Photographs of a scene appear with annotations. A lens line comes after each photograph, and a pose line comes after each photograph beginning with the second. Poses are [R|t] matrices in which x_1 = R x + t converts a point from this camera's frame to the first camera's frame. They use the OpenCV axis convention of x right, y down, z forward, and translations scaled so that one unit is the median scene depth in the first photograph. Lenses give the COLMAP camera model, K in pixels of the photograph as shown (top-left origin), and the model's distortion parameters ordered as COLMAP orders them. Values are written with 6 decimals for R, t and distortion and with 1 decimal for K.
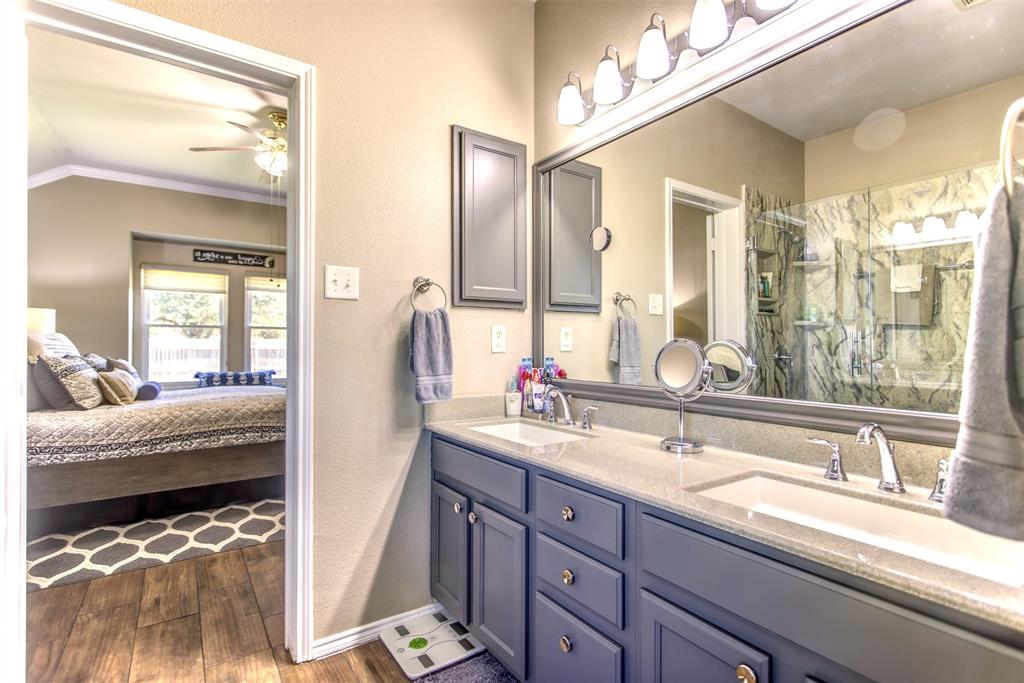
lens RADIAL K [[478.9, 0, 510.0], [0, 478.9, 341.6], [0, 0, 1]] dist [0.000573, 0.001390]
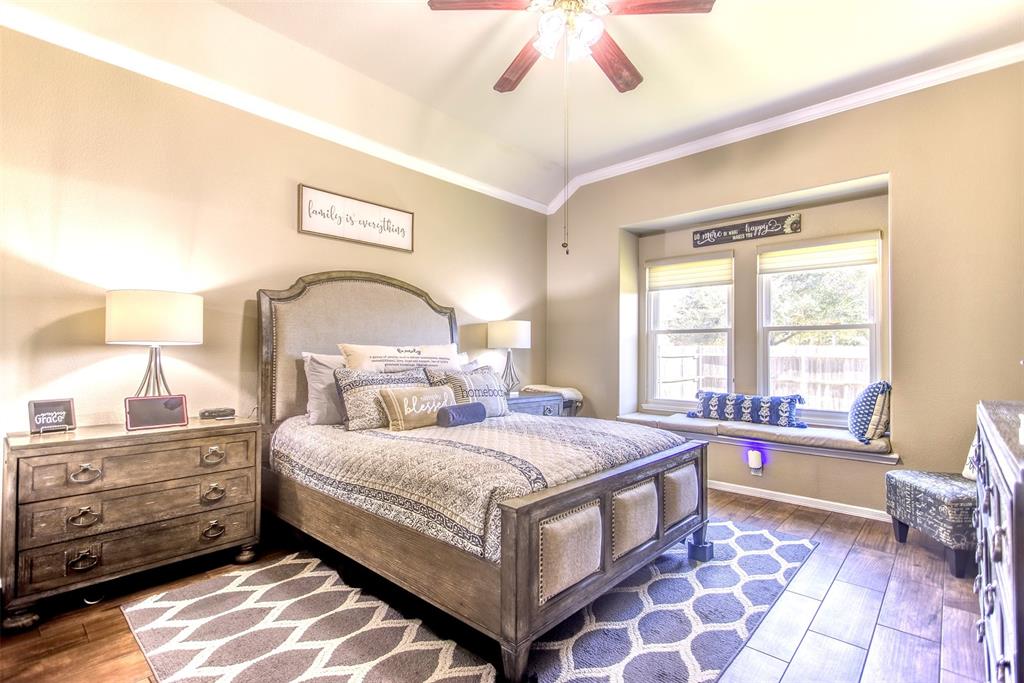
lens RADIAL K [[478.9, 0, 511.9], [0, 478.9, 341.4], [0, 0, 1]] dist [0.000573, 0.001390]
pose [[0.233818, -0.020895, -0.972056, 0.026626], [0.007801, 0.999777, -0.019615, -0.001803], [0.972249, -0.002997, 0.233929, 0.531634]]
